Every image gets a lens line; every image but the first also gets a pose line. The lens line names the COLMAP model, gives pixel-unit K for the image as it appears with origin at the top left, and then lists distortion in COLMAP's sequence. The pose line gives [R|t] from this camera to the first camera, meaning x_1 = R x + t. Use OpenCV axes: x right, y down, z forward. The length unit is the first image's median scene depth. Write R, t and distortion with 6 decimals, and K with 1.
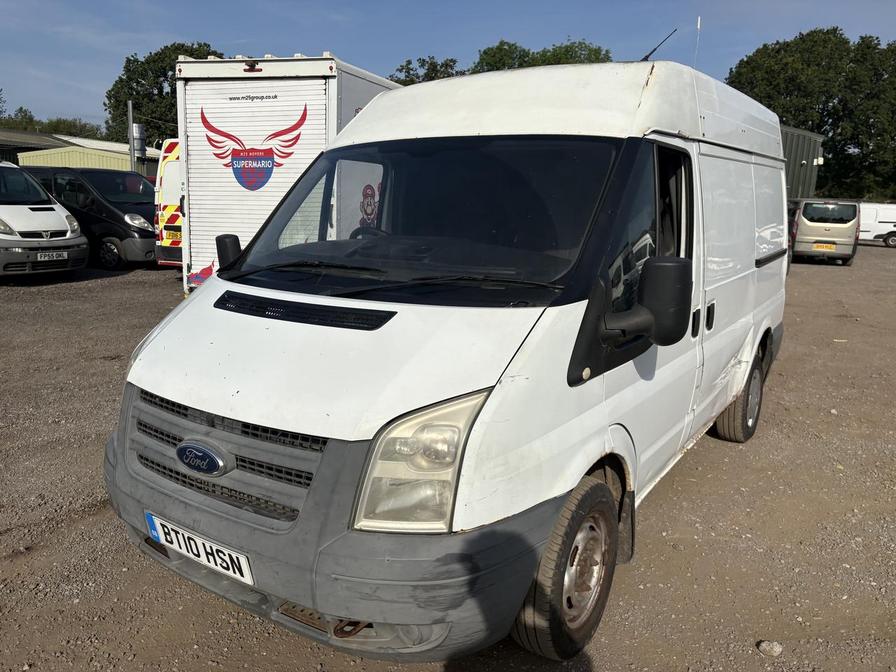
lens RADIAL K [[699.2, 0, 448.0], [0, 699.2, 336.0], [0, 0, 1]] dist [0.002464, -0.005278]
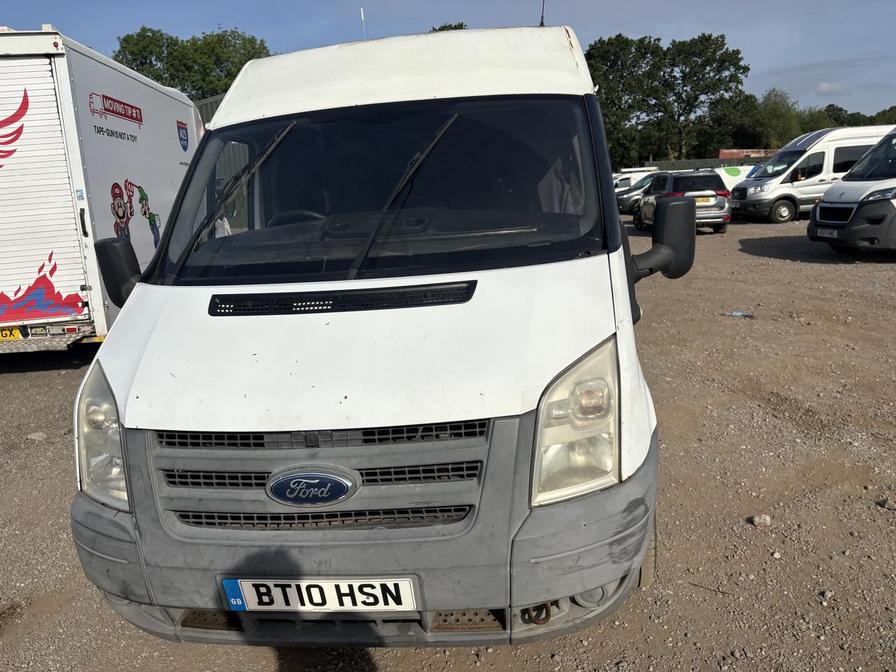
lens RADIAL K [[699.2, 0, 448.0], [0, 699.2, 336.0], [0, 0, 1]] dist [0.002464, -0.005278]
pose [[0.878423, -0.175334, 0.444557, -0.535157], [0.171511, 0.983954, 0.049175, -0.012779], [-0.446046, 0.033050, 0.894400, 0.181863]]
